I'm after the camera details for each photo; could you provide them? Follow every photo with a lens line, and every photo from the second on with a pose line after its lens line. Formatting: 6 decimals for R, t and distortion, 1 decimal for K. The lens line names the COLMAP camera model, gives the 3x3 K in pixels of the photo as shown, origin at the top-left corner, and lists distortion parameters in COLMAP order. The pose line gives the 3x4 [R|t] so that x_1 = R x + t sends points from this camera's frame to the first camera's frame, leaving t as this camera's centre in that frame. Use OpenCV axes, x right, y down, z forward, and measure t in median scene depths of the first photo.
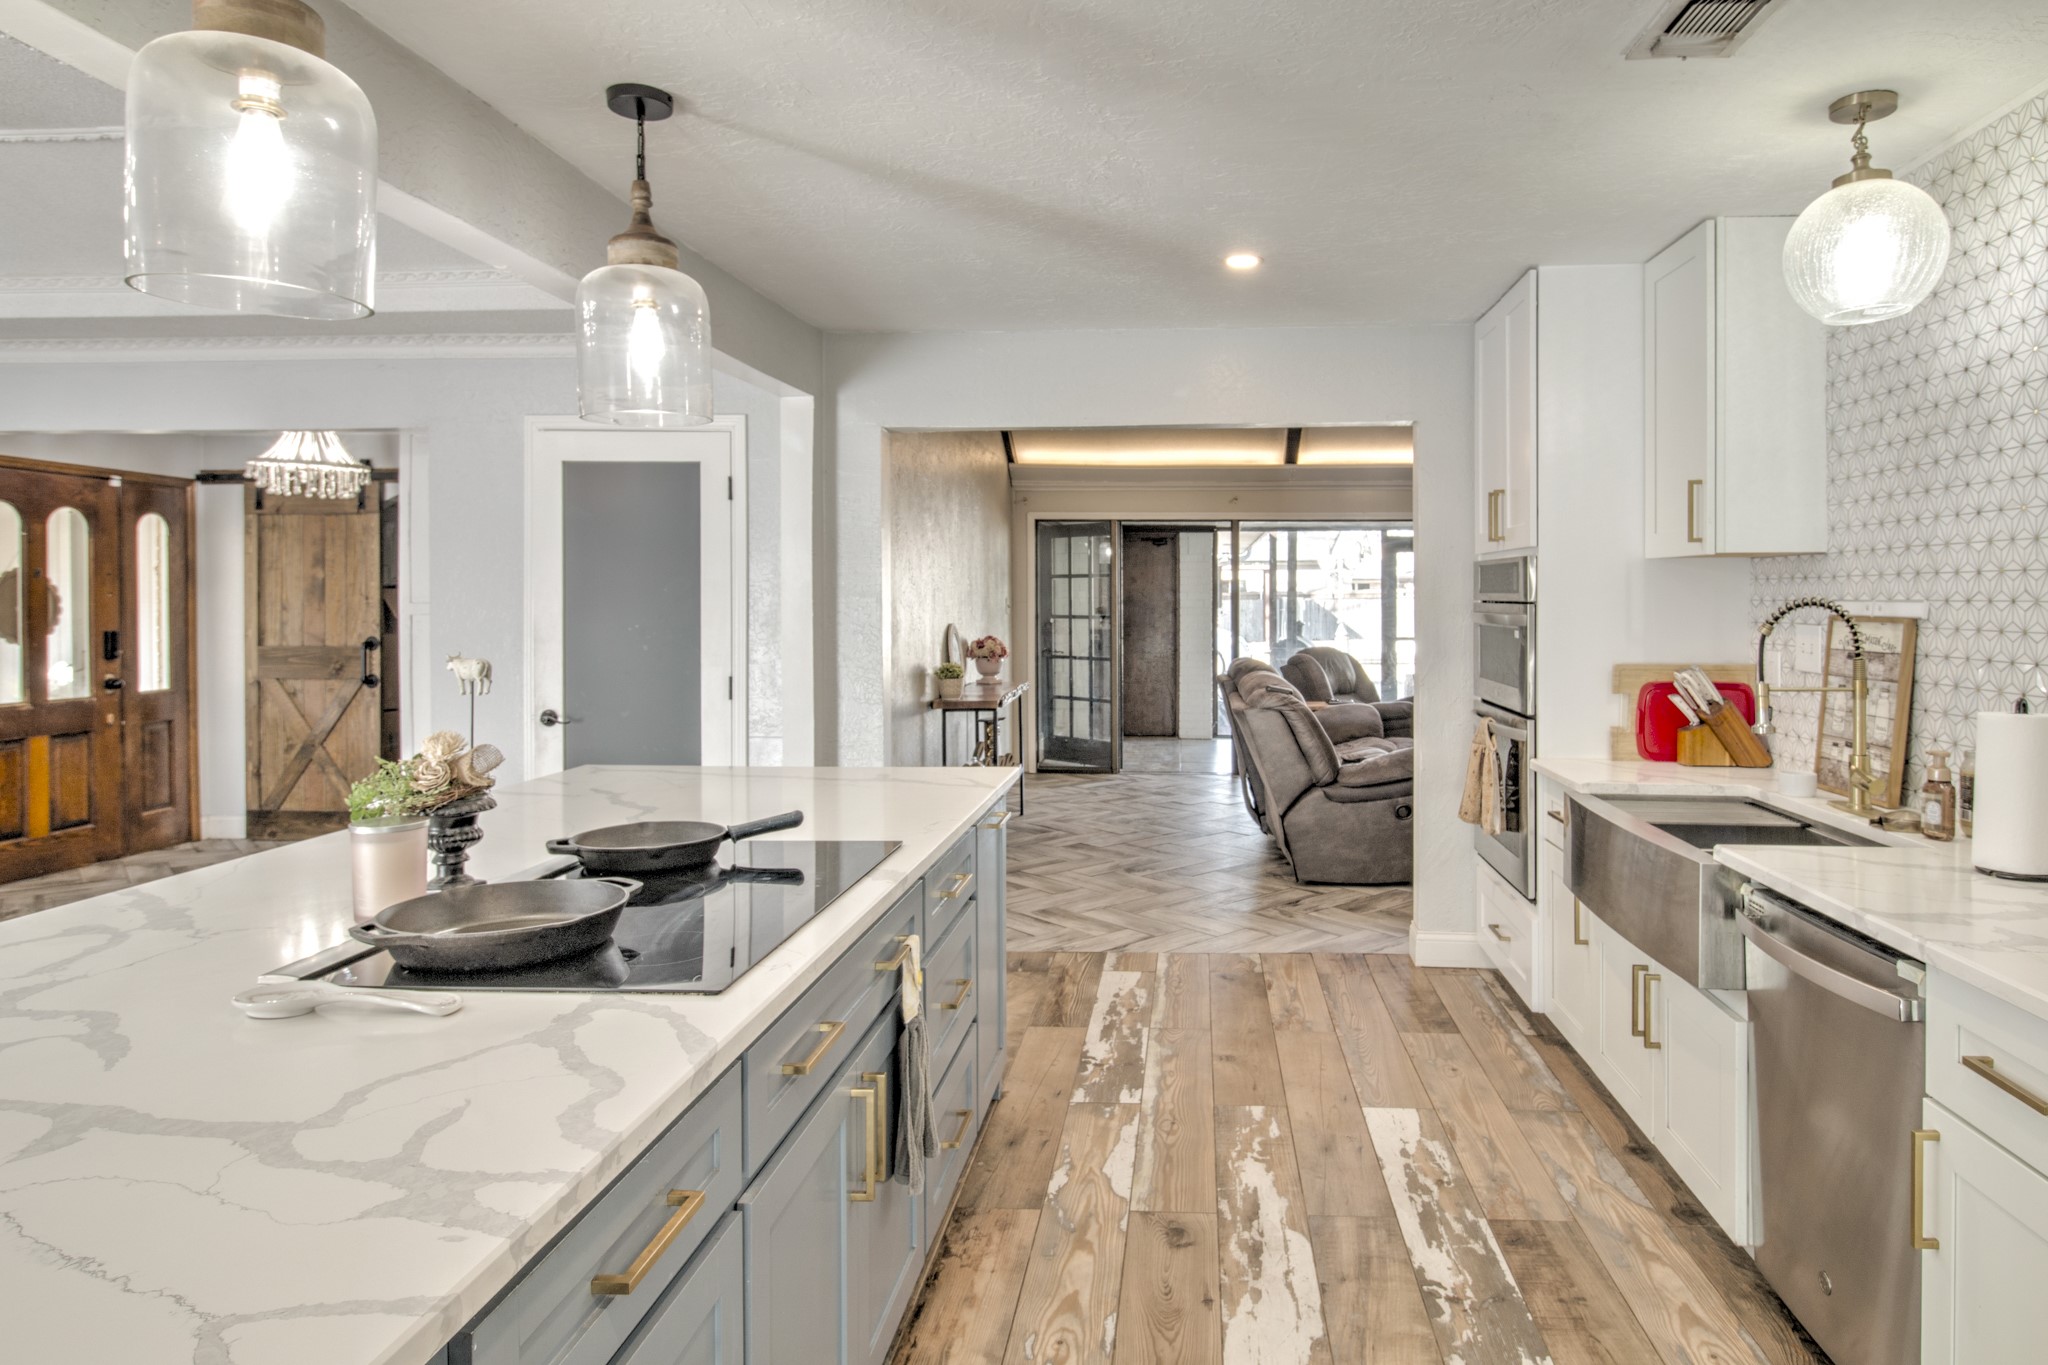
lens RADIAL K [[1243.2, 0, 1179.6], [0, 1243.2, 605.9], [0, 0, 1]] dist [0.004387, -0.012299]
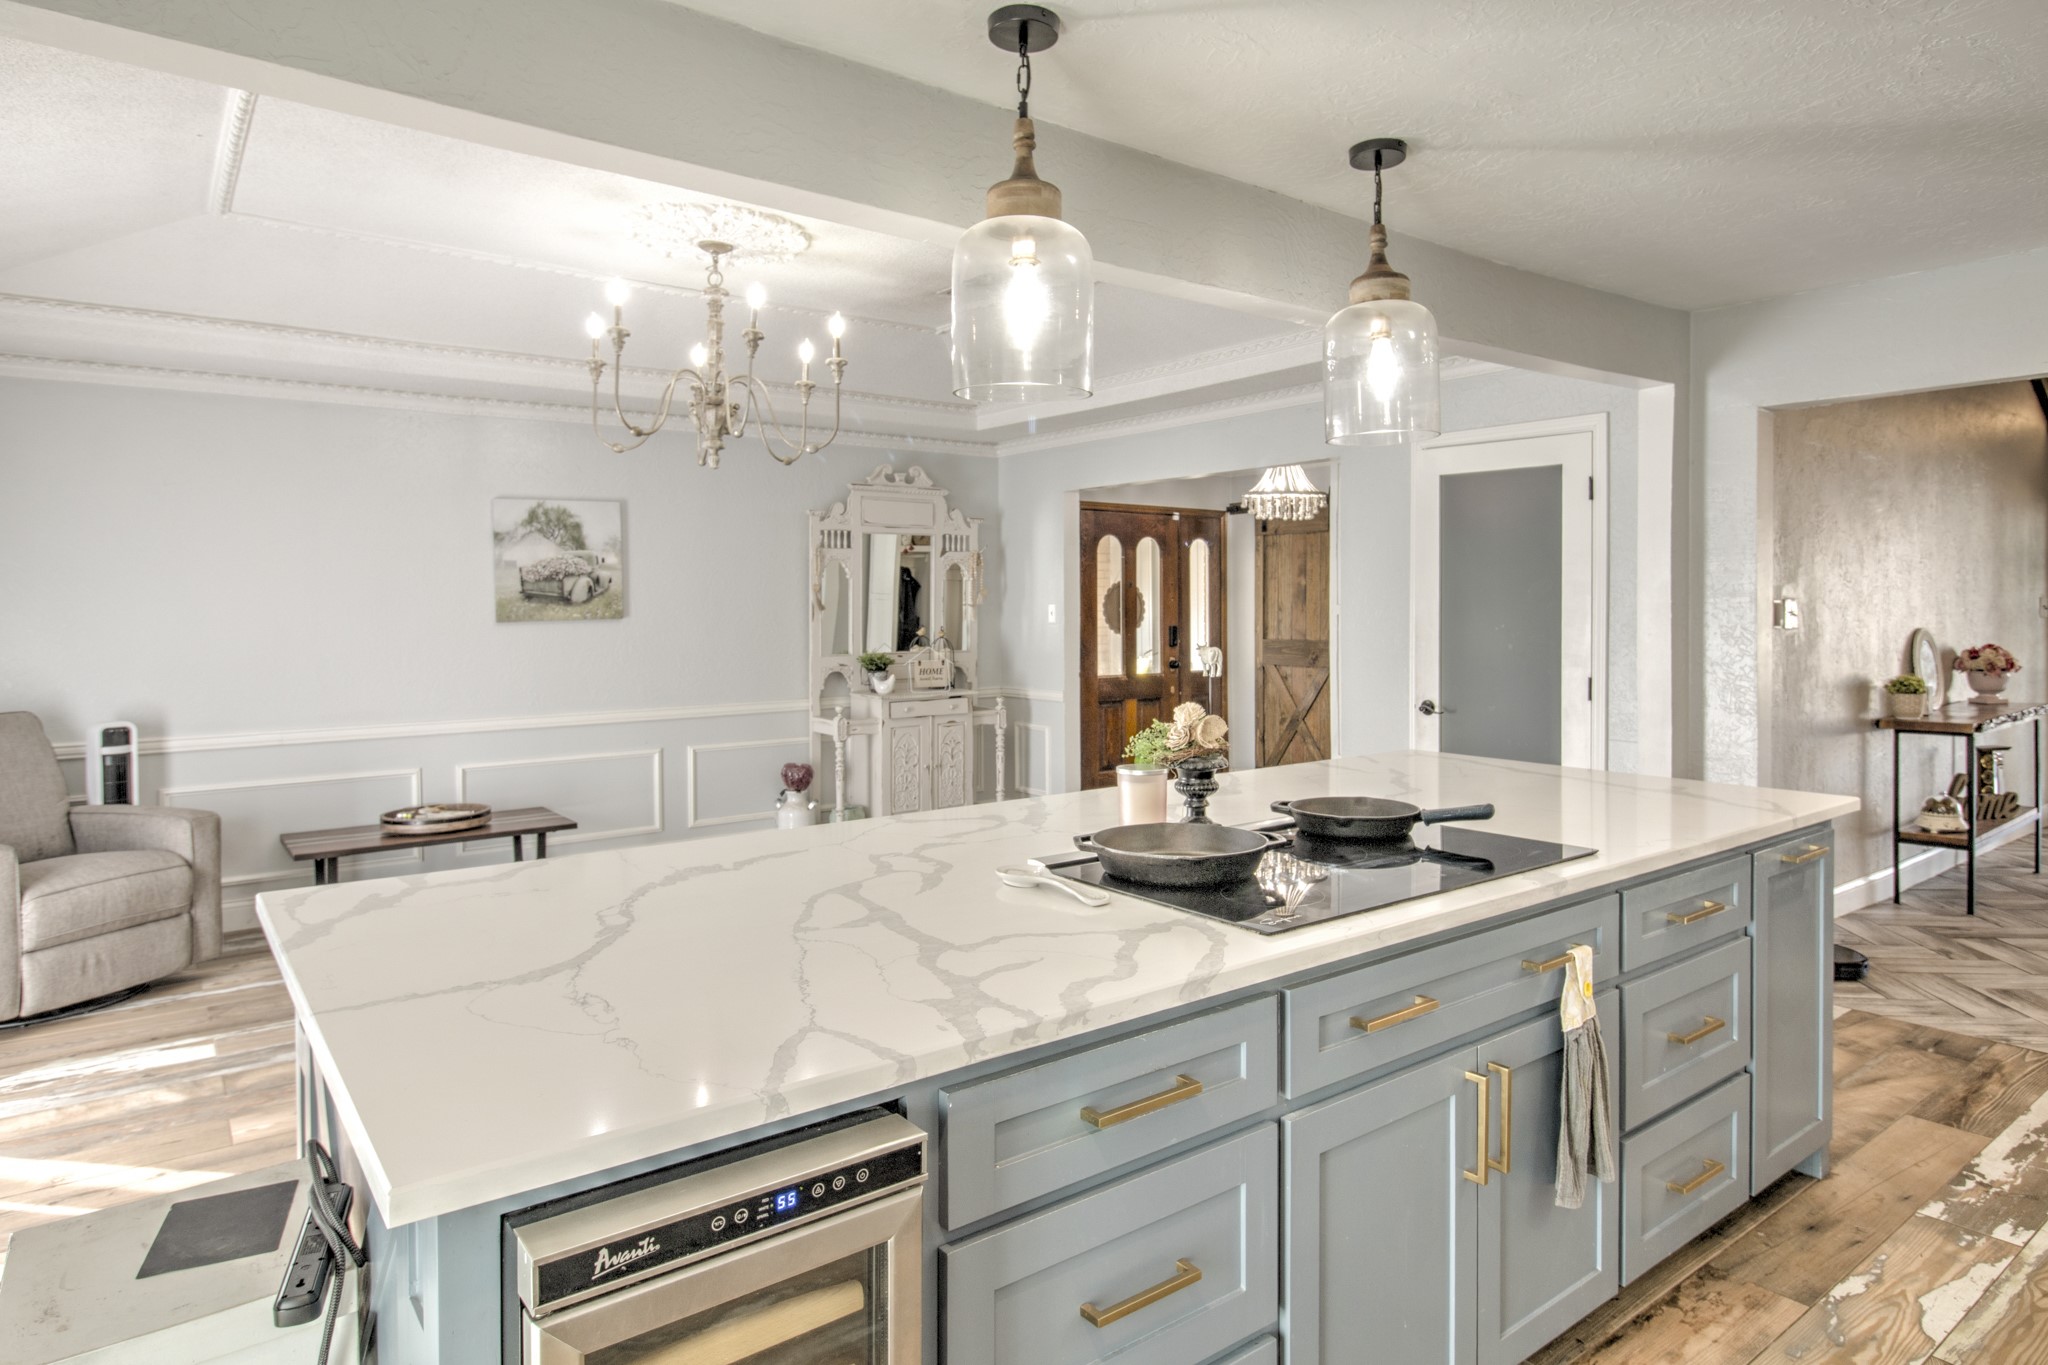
lens RADIAL K [[1228.9, 0, 1027.2], [0, 1228.9, 627.5], [0, 0, 1]] dist [0.002842, -0.011930]
pose [[0.624124, 0.011733, -0.781237, 0.130186], [0.000598, 0.999880, 0.015495, 0.001165], [0.781325, -0.010138, 0.624042, 0.033668]]
